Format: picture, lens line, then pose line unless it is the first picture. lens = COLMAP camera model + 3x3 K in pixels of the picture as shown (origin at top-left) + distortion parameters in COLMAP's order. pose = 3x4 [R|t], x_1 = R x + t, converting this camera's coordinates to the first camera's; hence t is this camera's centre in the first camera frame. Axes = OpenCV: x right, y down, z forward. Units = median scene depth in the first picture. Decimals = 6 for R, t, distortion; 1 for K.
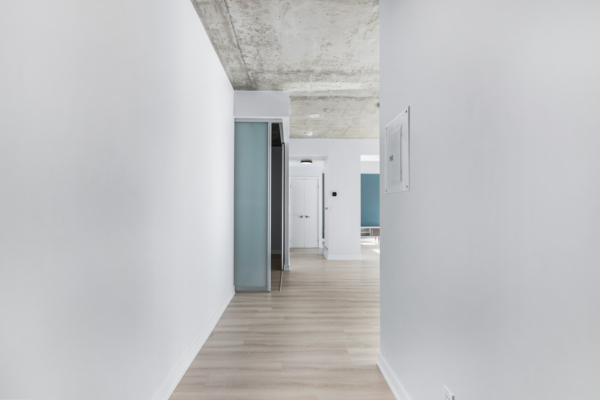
lens RADIAL K [[281.4, 0, 304.5], [0, 281.4, 197.7], [0, 0, 1]] dist [0.012455, -0.003394]
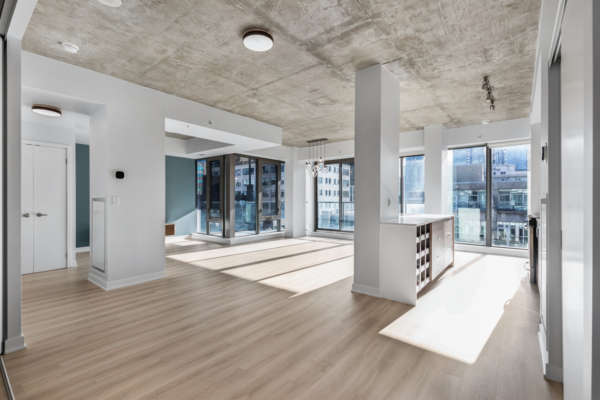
lens RADIAL K [[281.4, 0, 292.1], [0, 281.4, 200.4], [0, 0, 1]] dist [0.012455, -0.003394]
pose [[0.682356, 0.001706, 0.731018, -0.079870], [-0.035396, 0.998901, 0.030709, 0.008673], [-0.730163, -0.046830, 0.681667, 0.369402]]
